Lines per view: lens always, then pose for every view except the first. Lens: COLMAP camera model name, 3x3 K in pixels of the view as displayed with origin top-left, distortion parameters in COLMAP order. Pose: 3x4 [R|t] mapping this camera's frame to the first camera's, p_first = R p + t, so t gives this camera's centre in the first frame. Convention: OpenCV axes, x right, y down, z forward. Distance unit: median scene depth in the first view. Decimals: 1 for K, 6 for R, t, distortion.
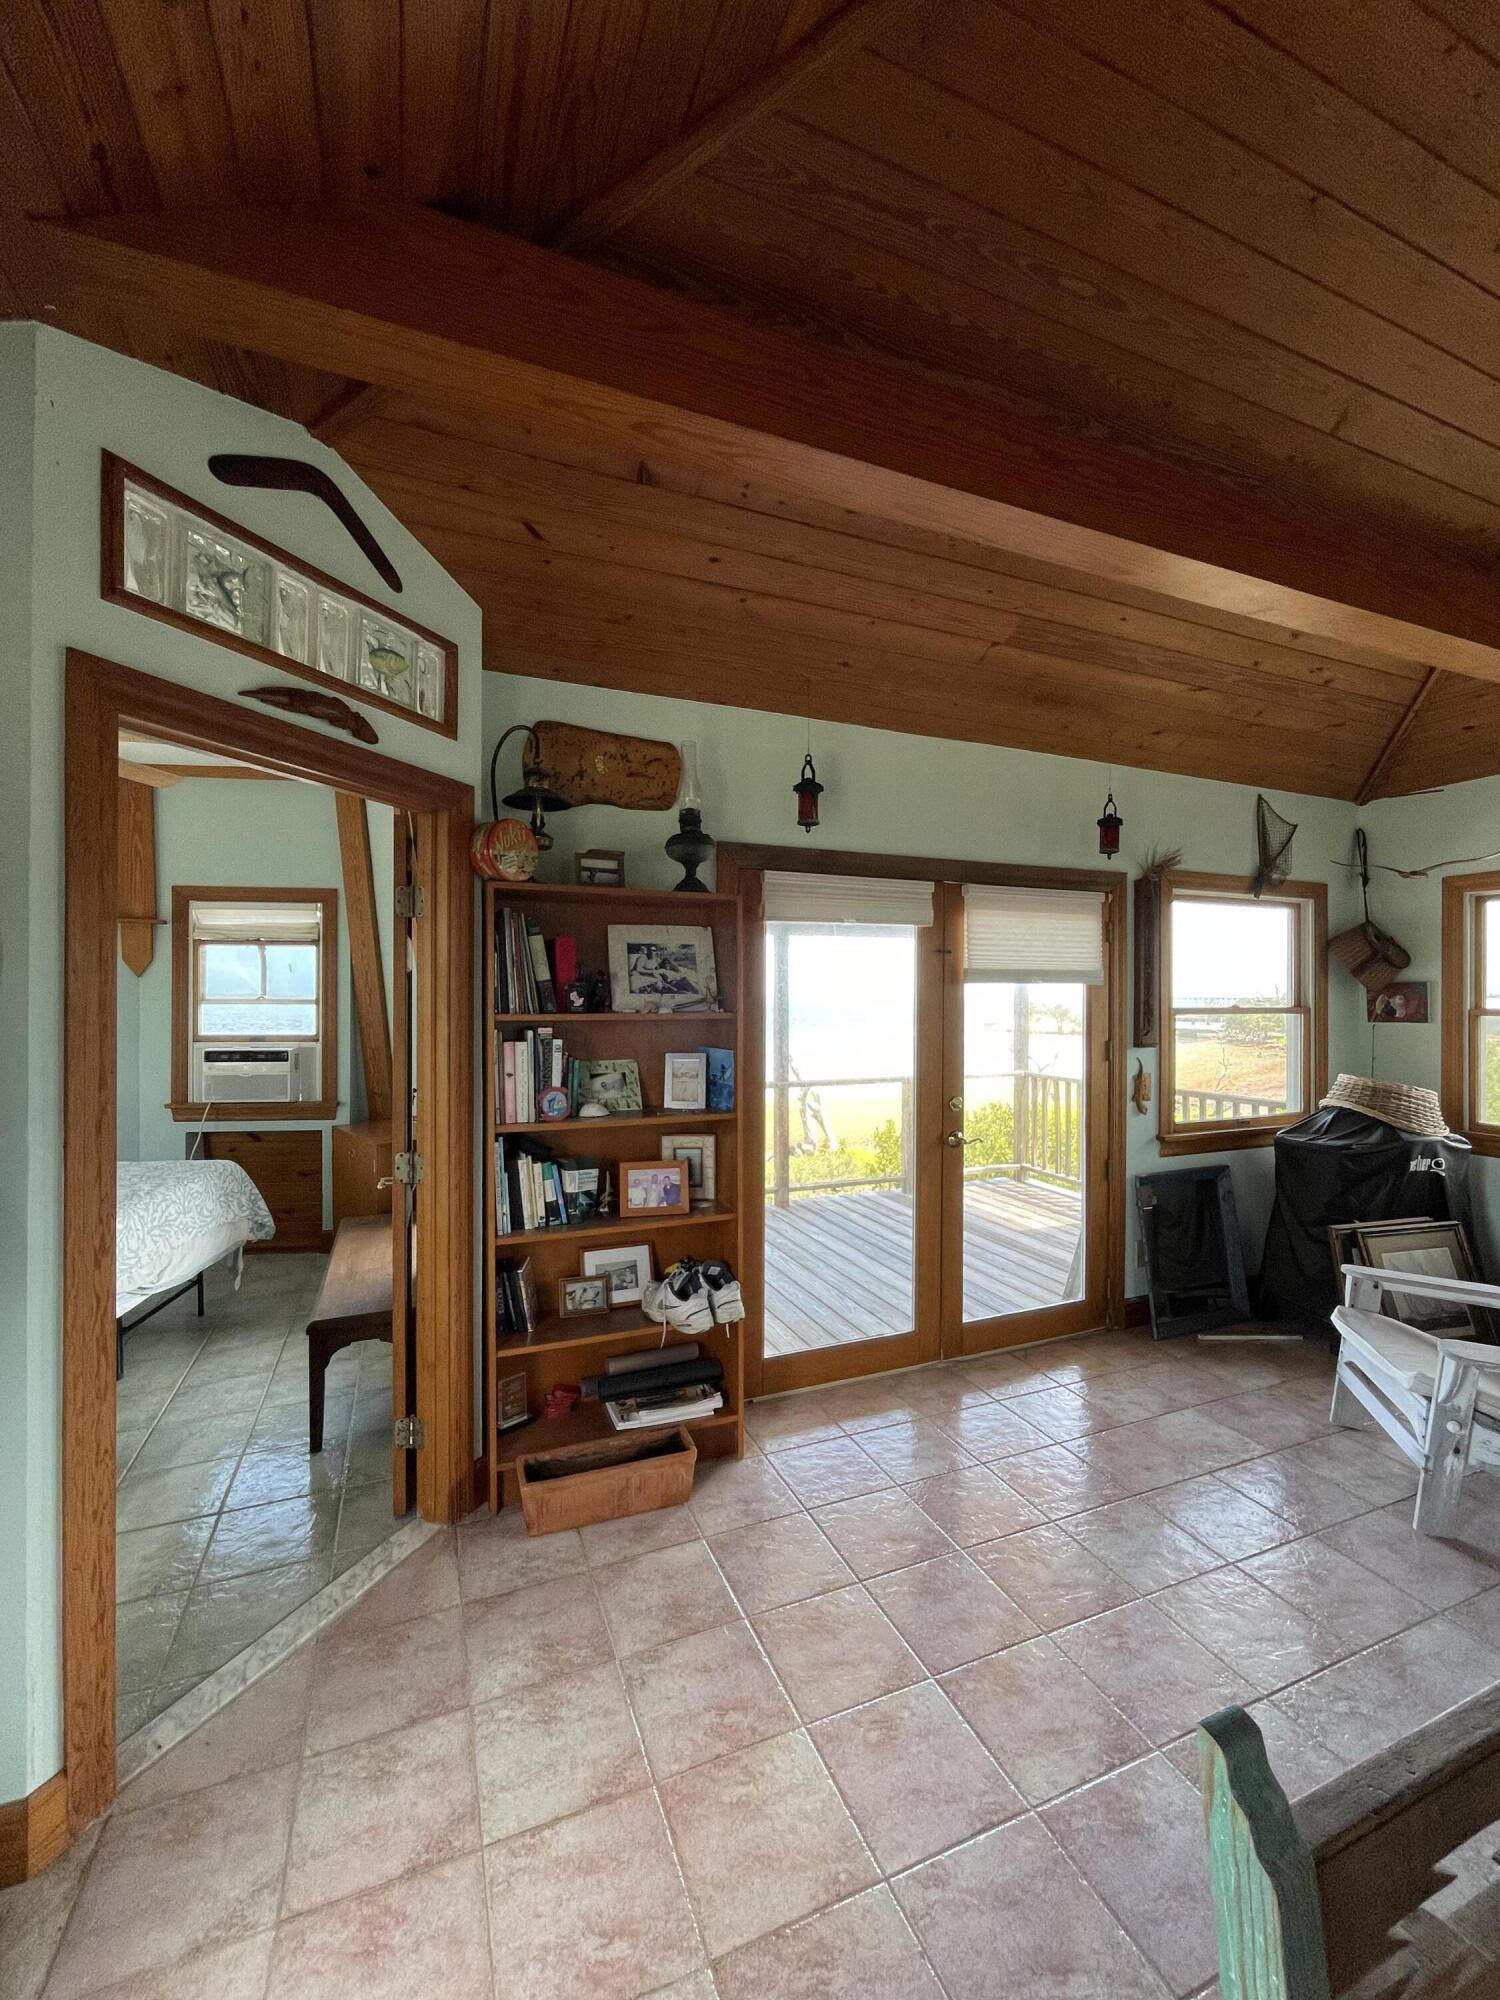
lens RADIAL K [[815.9, 0, 753.9], [0, 815.9, 998.3], [0, 0, 1]] dist [-0.004505, 0.000536]
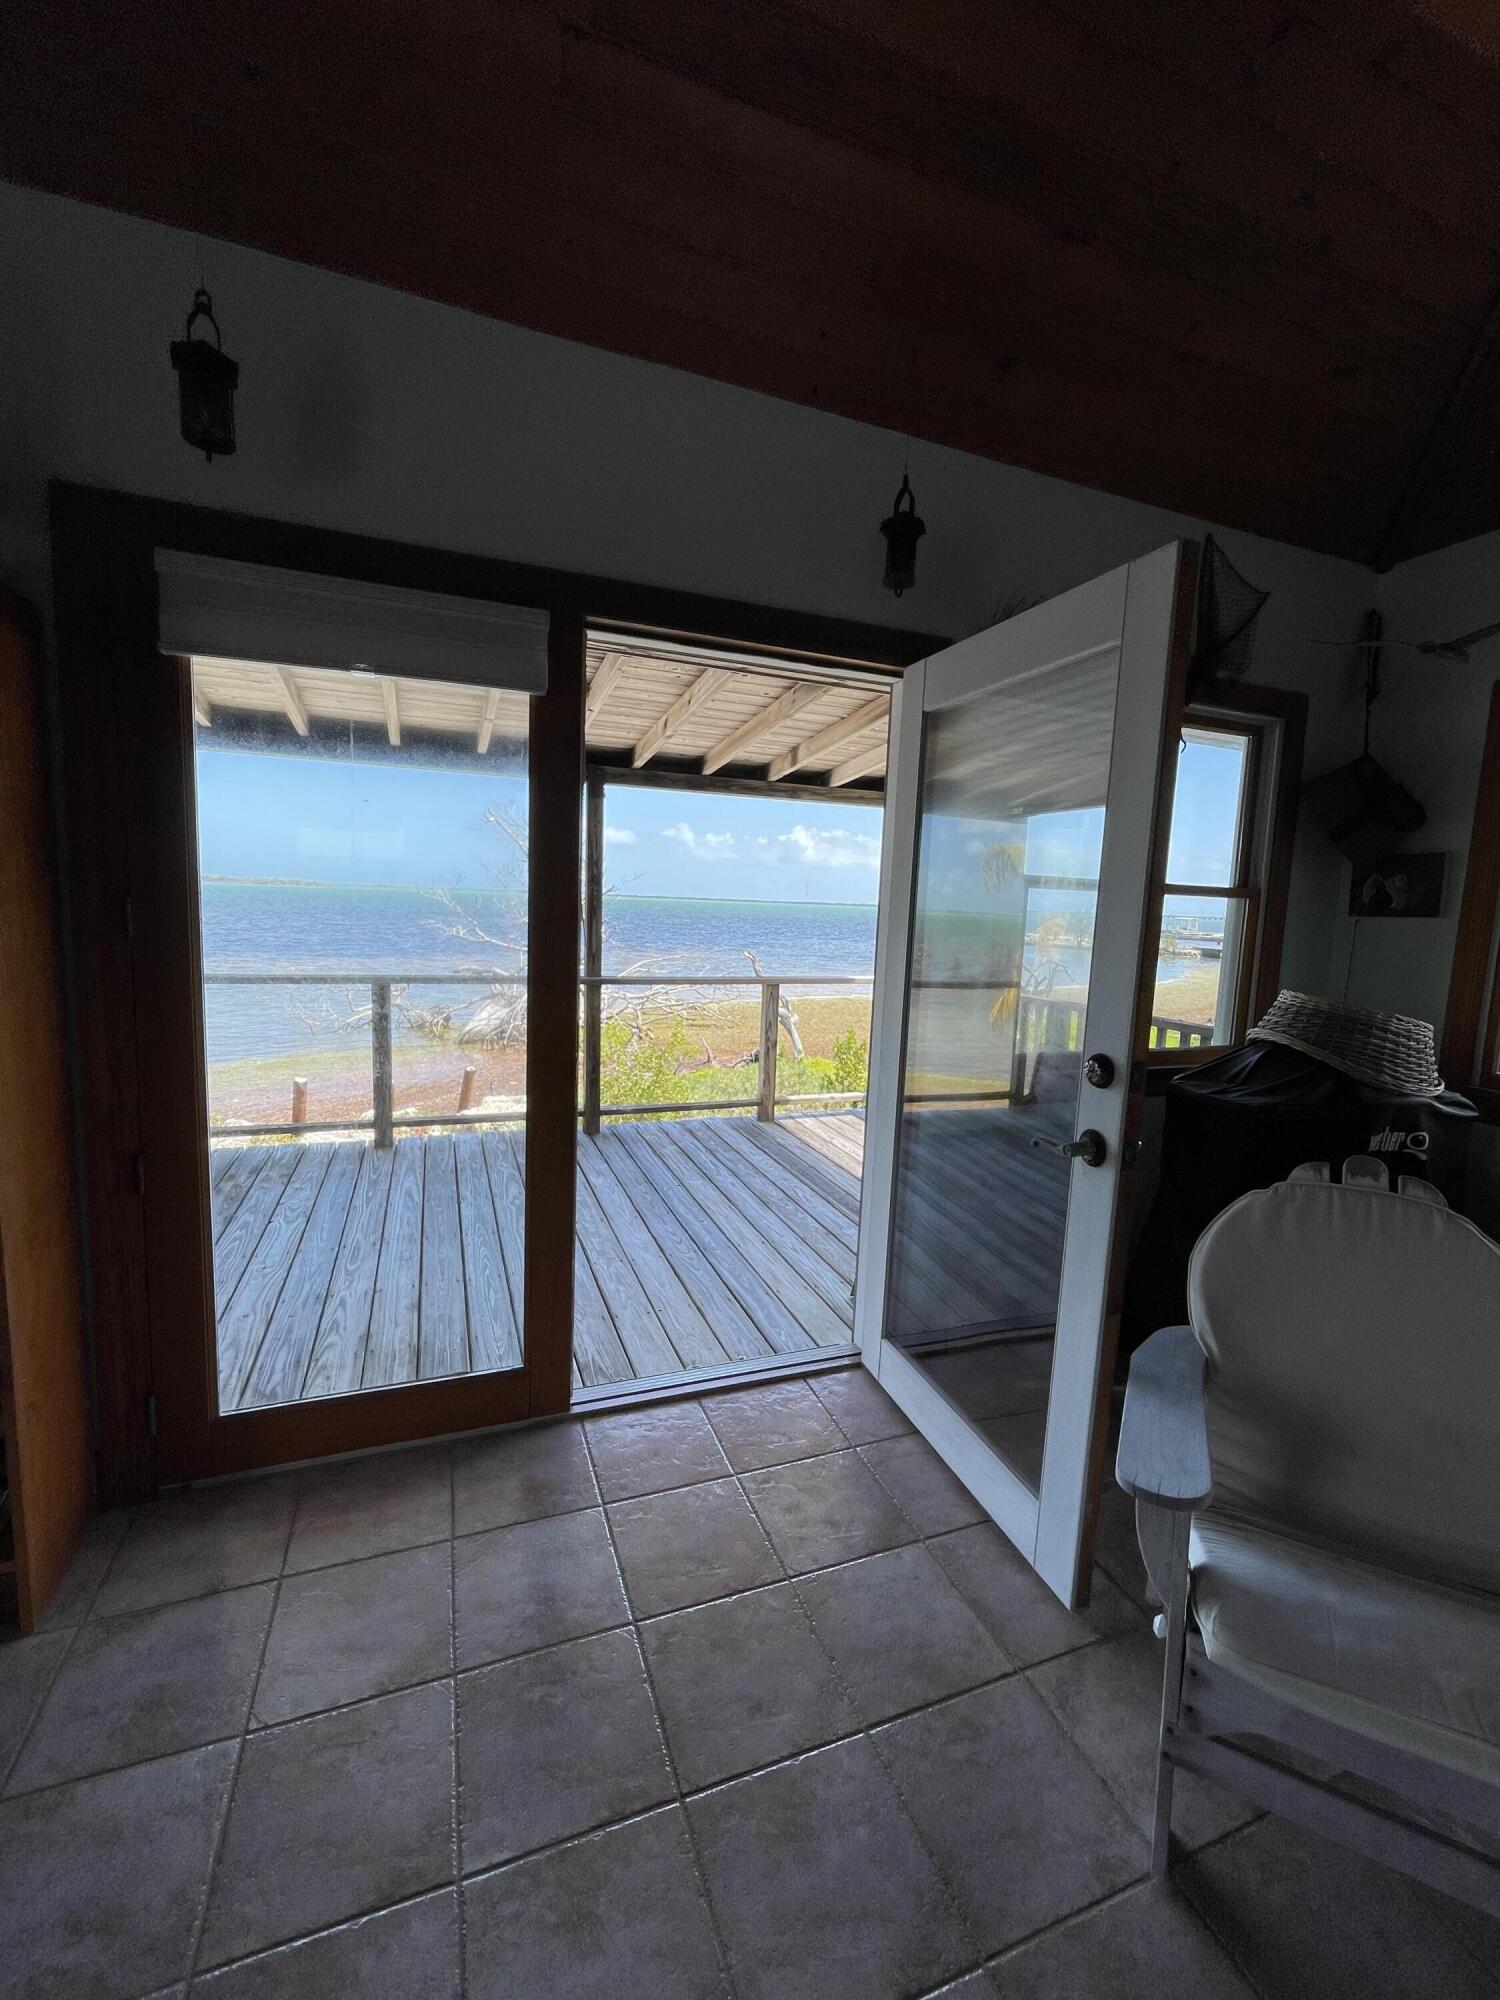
lens RADIAL K [[815.9, 0, 753.9], [0, 815.9, 998.3], [0, 0, 1]] dist [-0.004505, 0.000536]
pose [[0.998914, 0.040174, -0.023584, 0.453148], [-0.037134, 0.992365, 0.117615, 0.056166], [0.028129, -0.116612, 0.992779, 0.502585]]
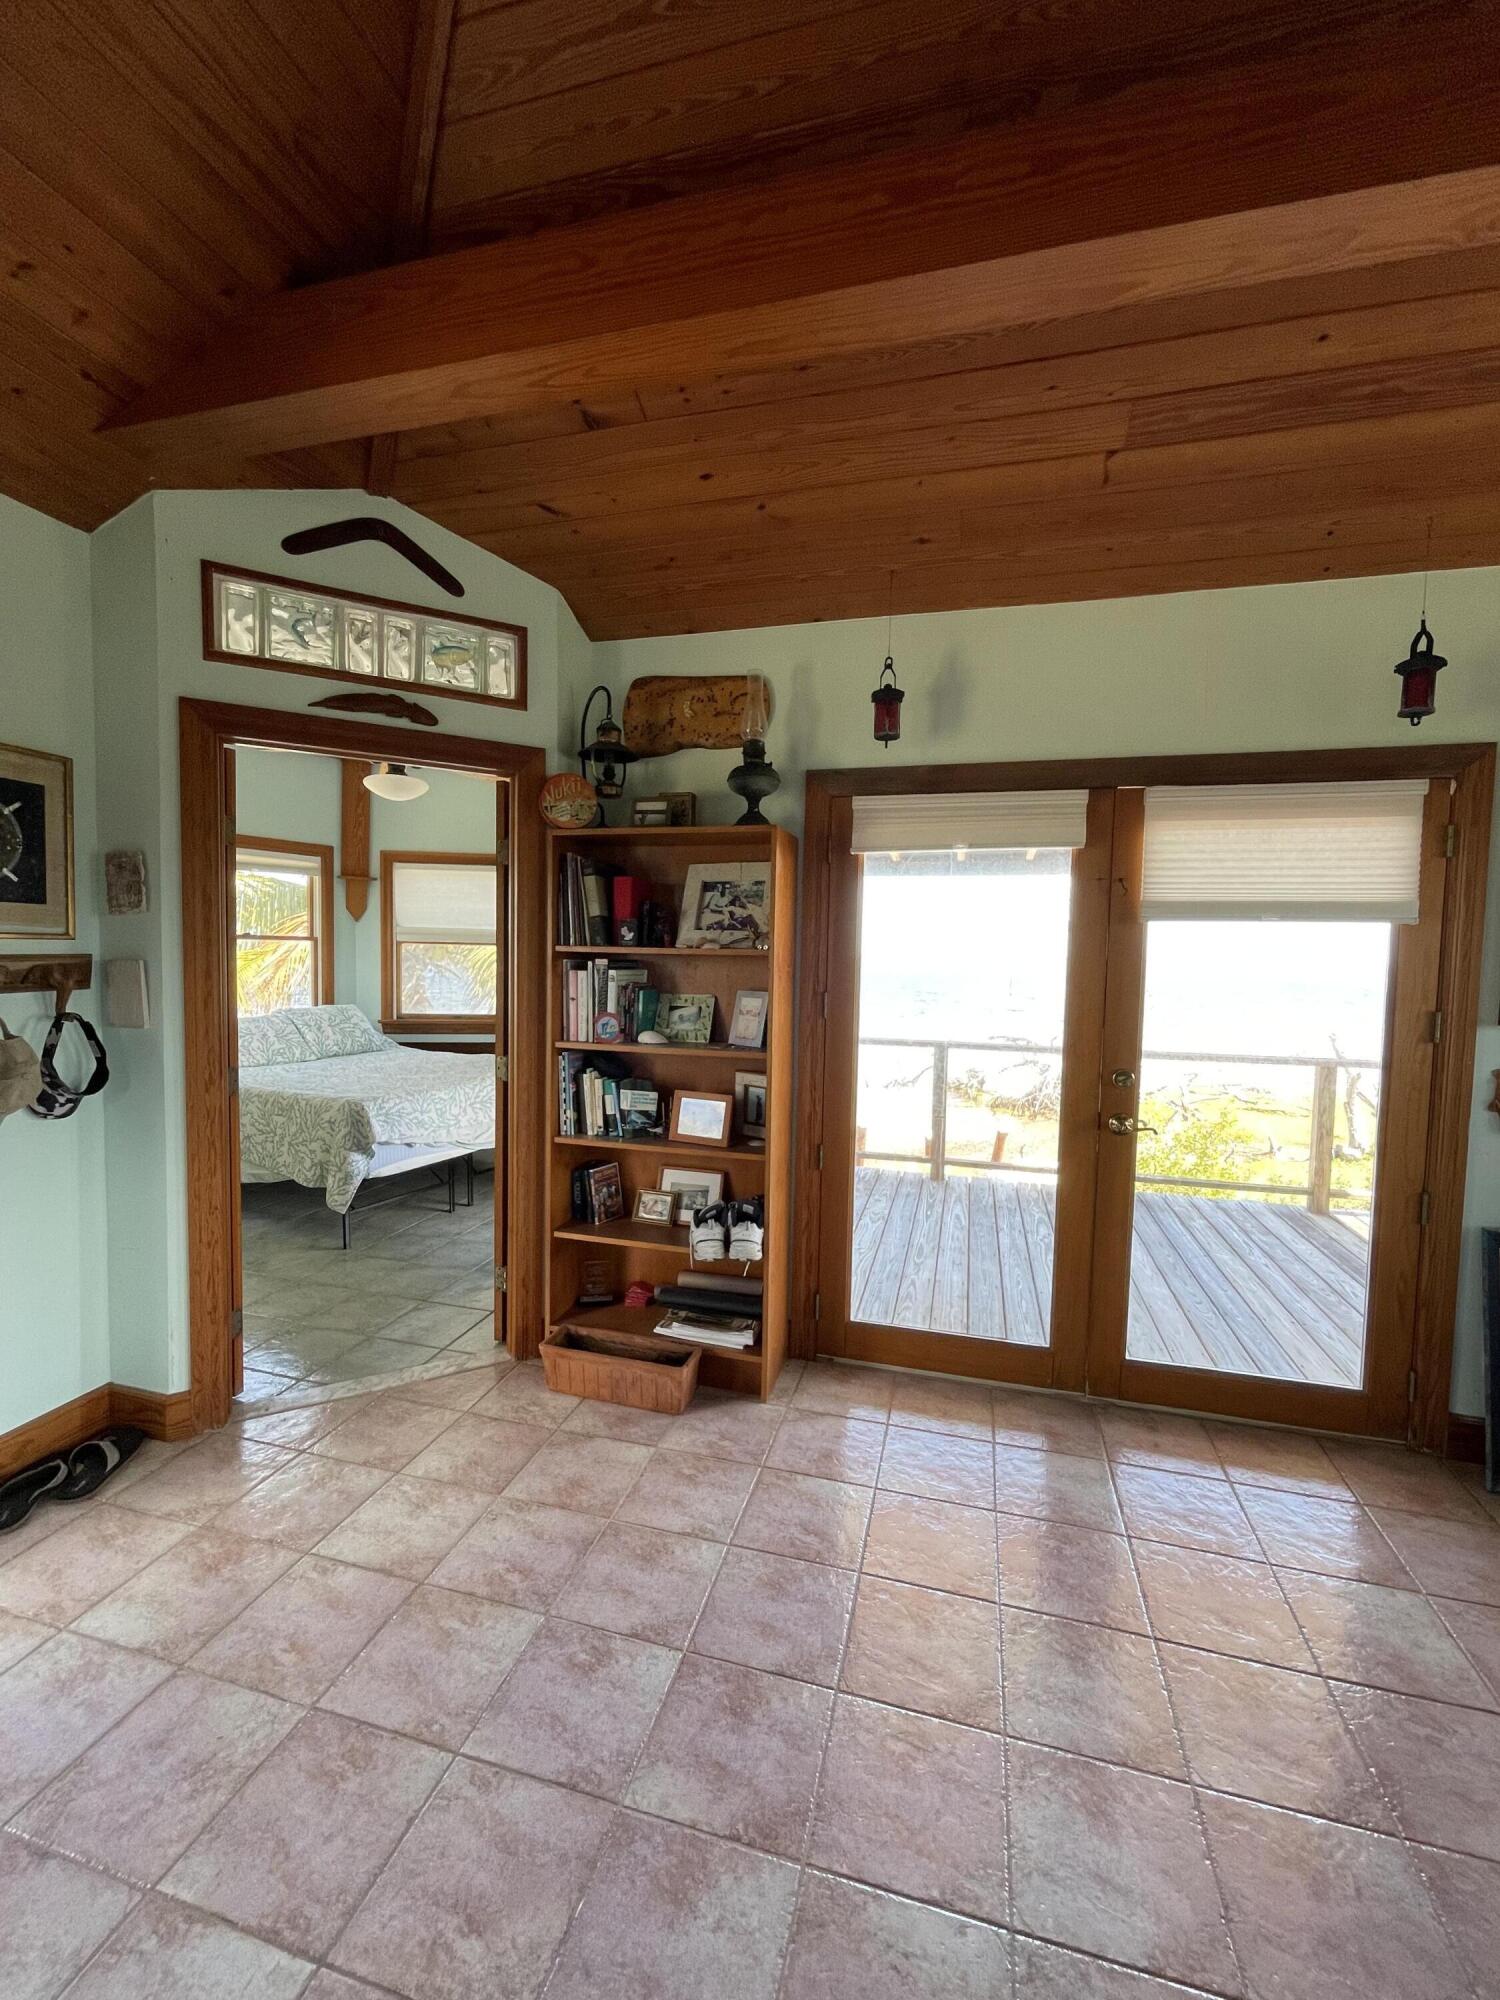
lens RADIAL K [[815.9, 0, 753.9], [0, 815.9, 998.3], [0, 0, 1]] dist [-0.004505, 0.000536]
pose [[0.789690, 0.048777, -0.611565, 0.536897], [-0.019490, 0.998326, 0.054458, 0.022560], [0.613197, -0.031085, 0.789318, 0.220843]]
